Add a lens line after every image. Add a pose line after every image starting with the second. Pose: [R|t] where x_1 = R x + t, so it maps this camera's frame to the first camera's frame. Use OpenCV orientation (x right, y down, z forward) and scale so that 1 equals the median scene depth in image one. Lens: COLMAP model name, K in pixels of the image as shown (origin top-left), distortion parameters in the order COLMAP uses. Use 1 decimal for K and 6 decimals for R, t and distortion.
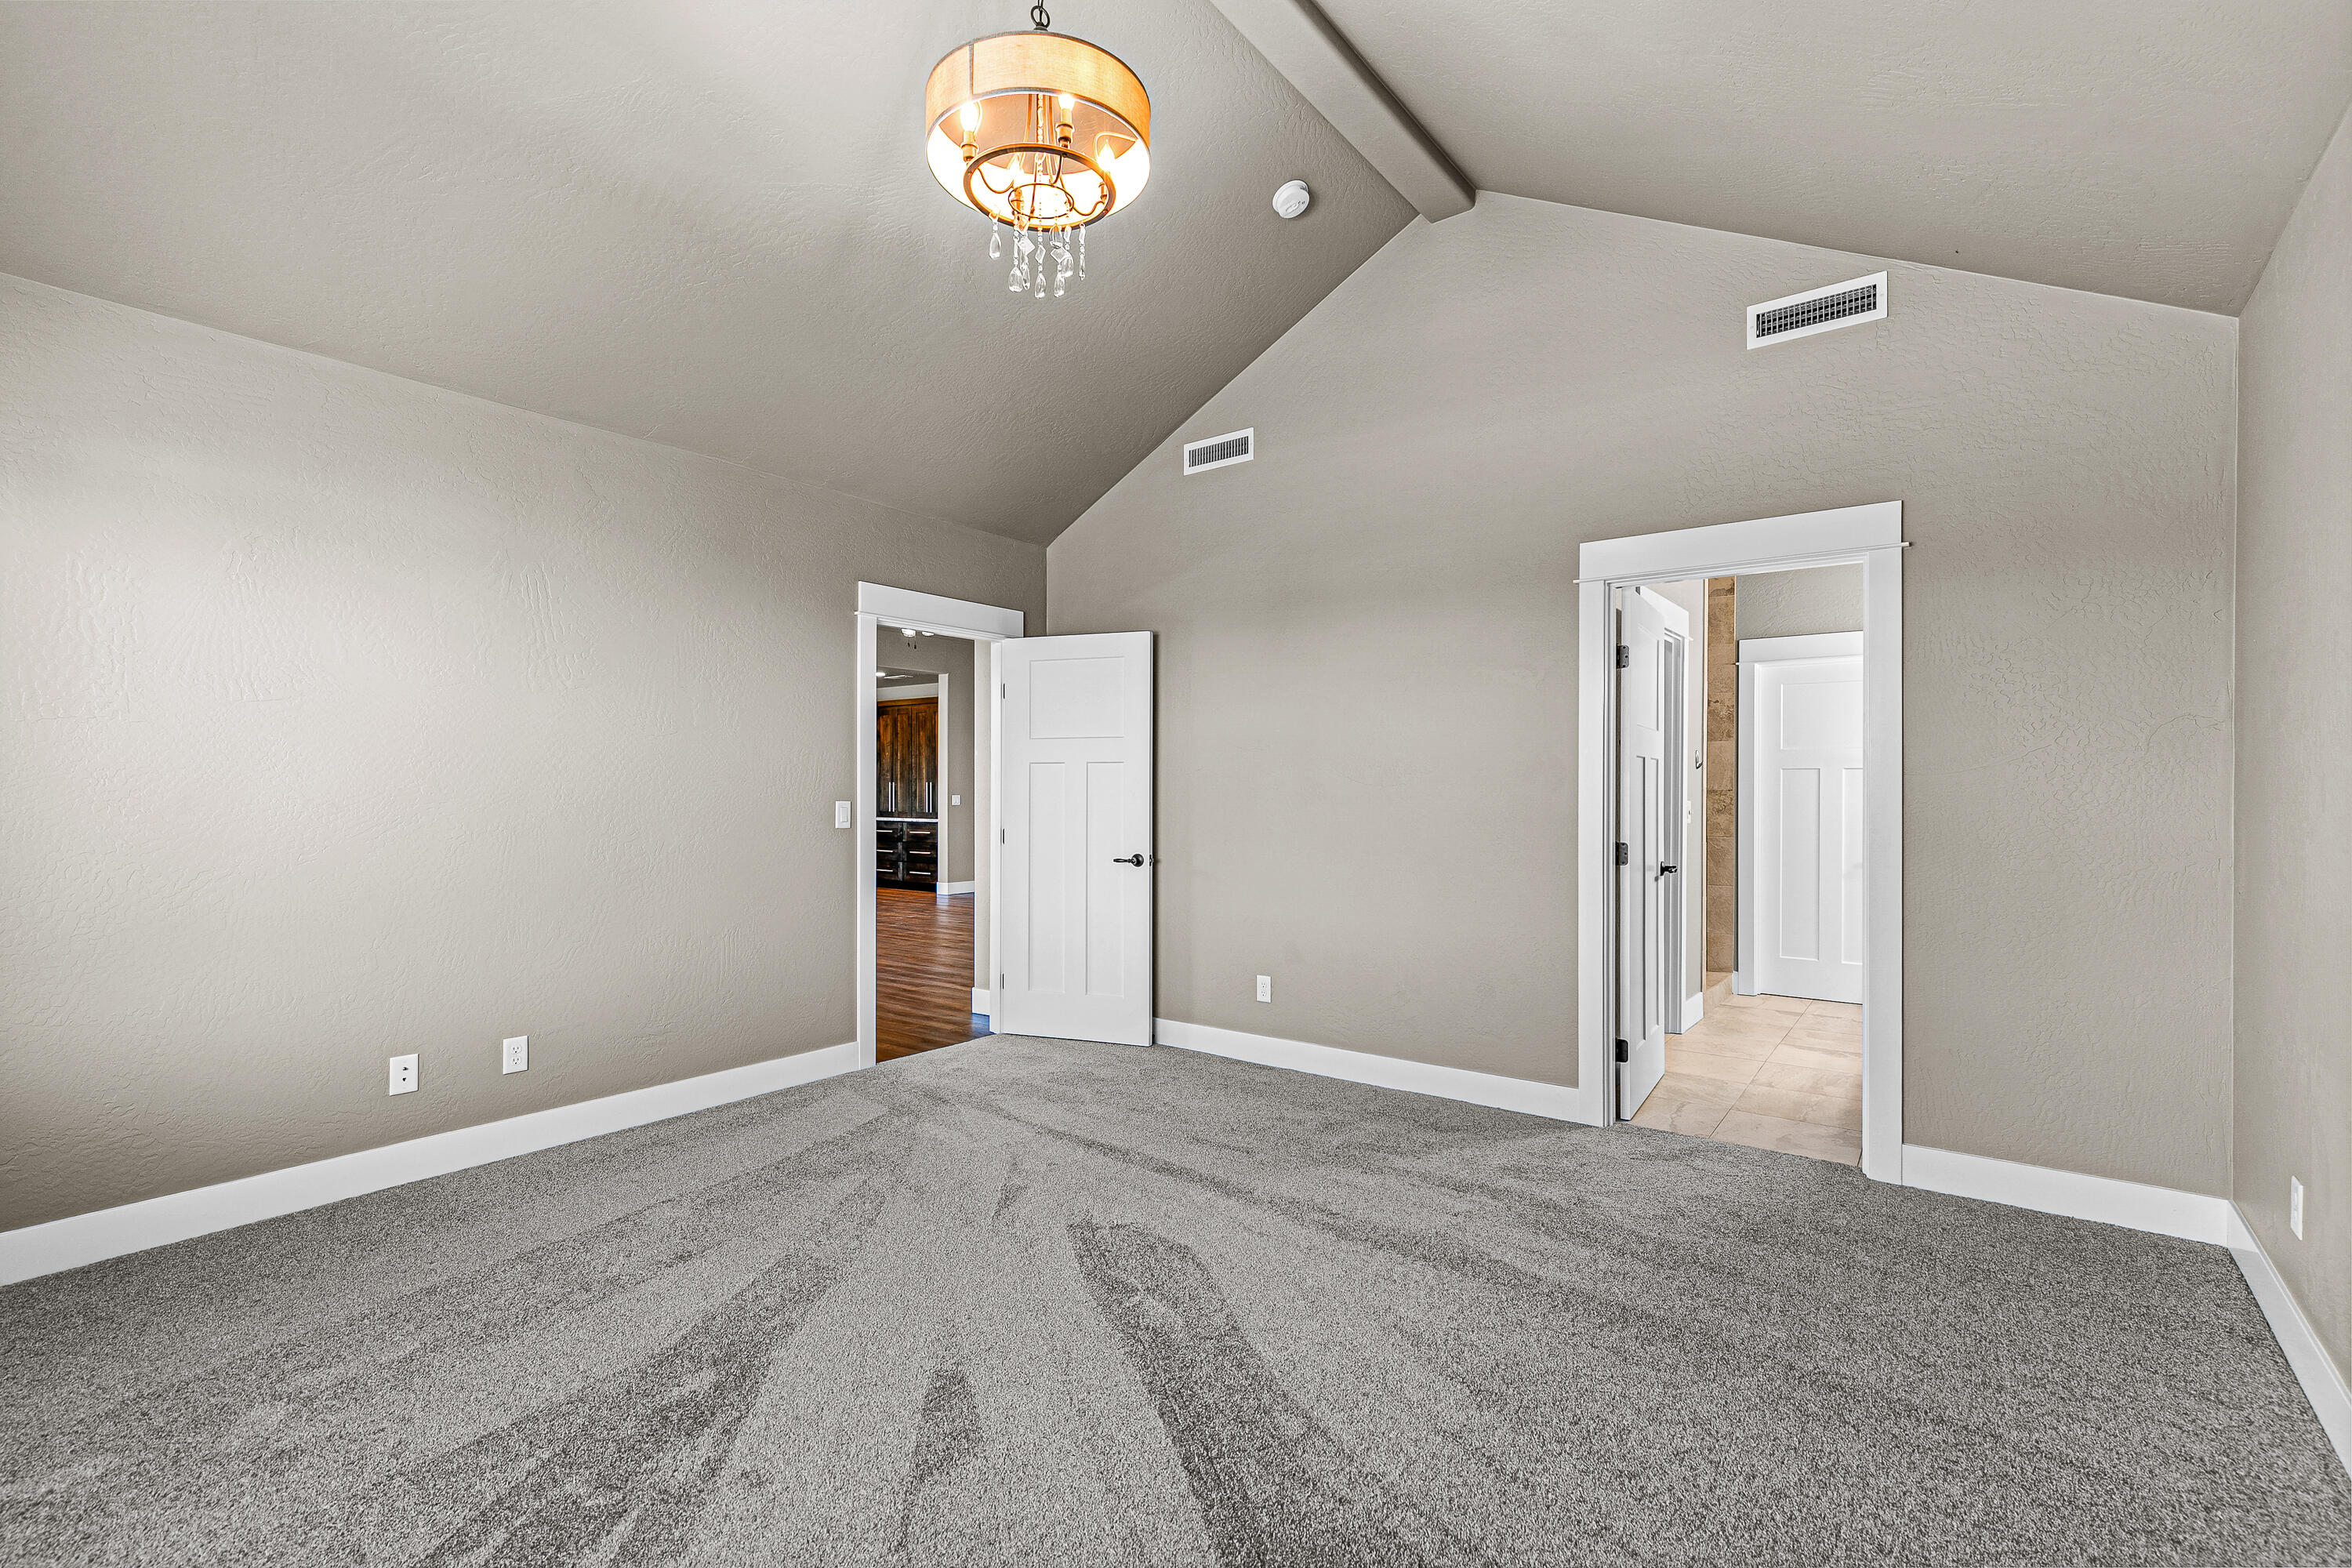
lens RADIAL K [[1093.3, 0, 1182.3], [0, 1093.3, 791.2], [0, 0, 1]] dist [0.016343, -0.000347]
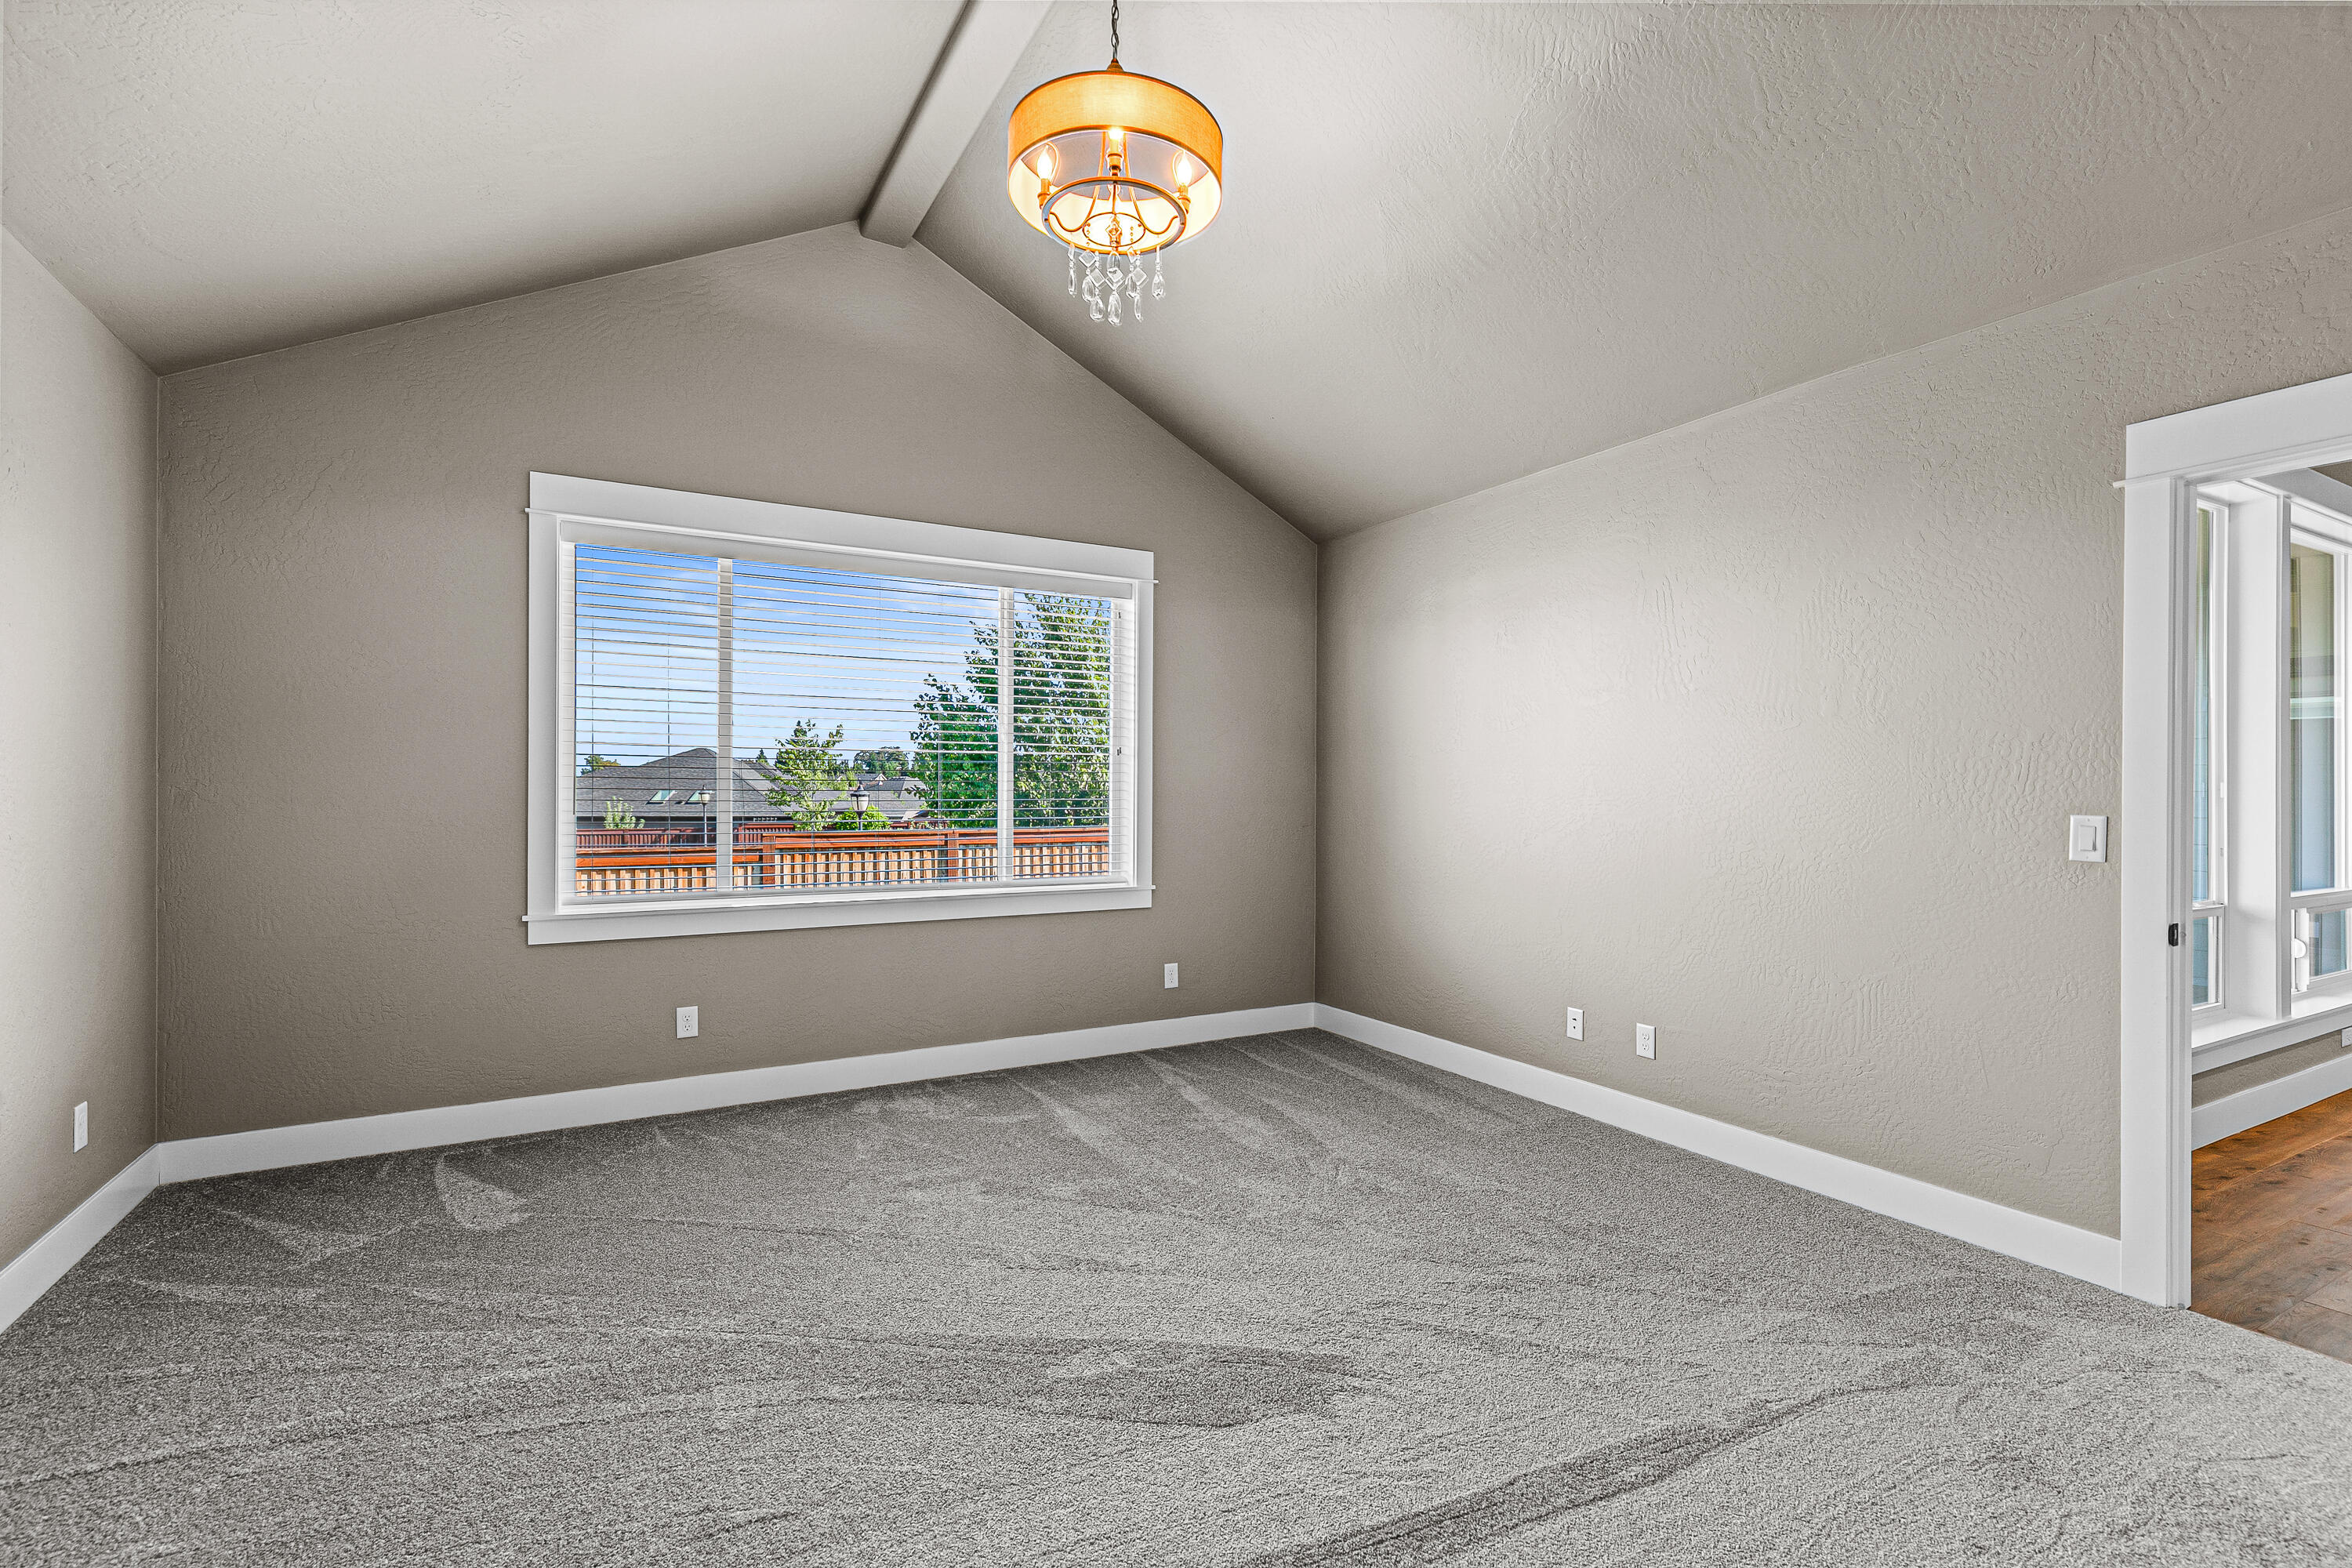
lens RADIAL K [[1093.3, 0, 1182.3], [0, 1093.3, 791.2], [0, 0, 1]] dist [0.016343, -0.000347]
pose [[-0.411129, 0.005225, -0.911562, 0.531971], [-0.000159, 0.999983, 0.005804, -0.009433], [0.911577, 0.002531, -0.411121, 0.988701]]
